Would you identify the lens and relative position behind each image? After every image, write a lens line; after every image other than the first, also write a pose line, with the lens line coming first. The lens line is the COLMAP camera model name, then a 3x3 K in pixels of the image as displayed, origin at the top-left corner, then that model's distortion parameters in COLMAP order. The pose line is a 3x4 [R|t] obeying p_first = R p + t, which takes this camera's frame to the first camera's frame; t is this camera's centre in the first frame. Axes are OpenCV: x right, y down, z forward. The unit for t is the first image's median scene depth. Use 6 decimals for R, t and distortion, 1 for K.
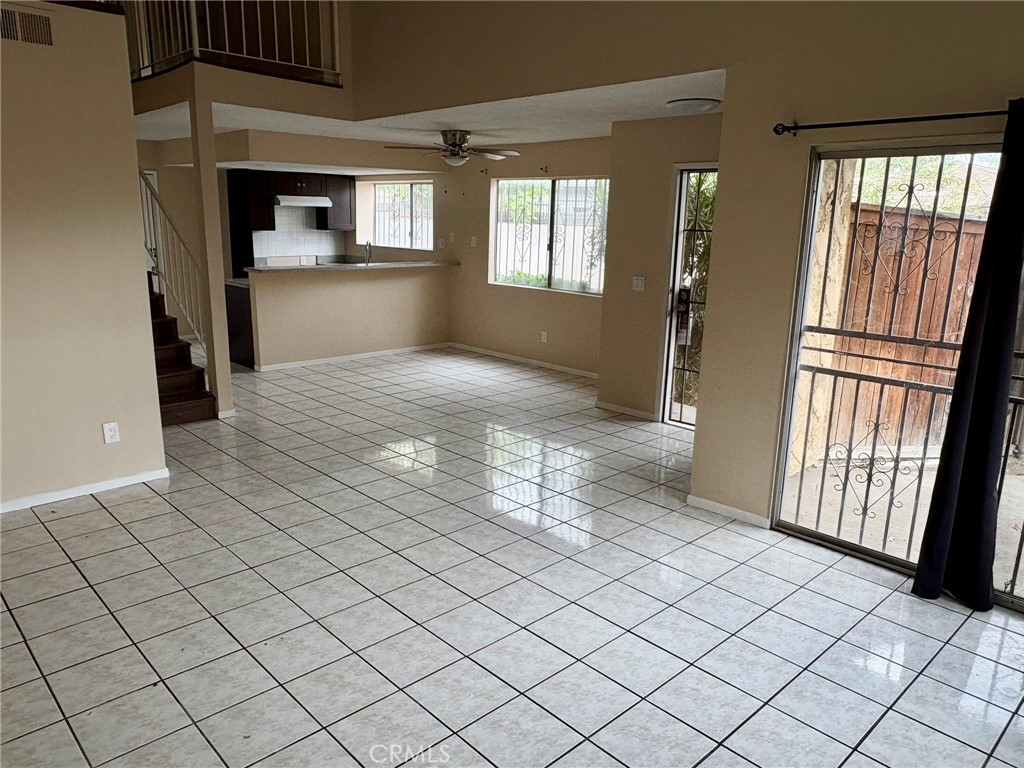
lens RADIAL K [[727.1, 0, 511.2], [0, 727.1, 388.3], [0, 0, 1]] dist [0.002221, 0.001994]
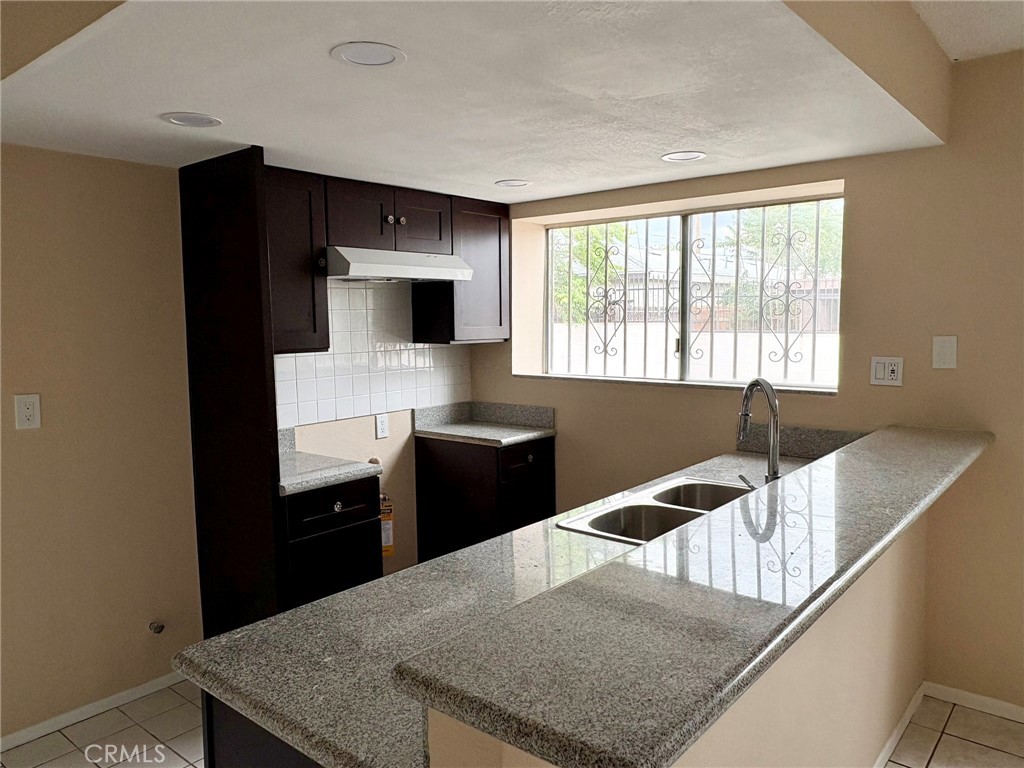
lens RADIAL K [[727.1, 0, 515.2], [0, 727.1, 385.1], [0, 0, 1]] dist [0.002221, 0.001994]
pose [[0.991192, -0.040302, 0.126154, -0.265794], [0.056646, 0.990055, -0.128773, -0.145159], [-0.119710, 0.134785, 0.983617, 0.628200]]
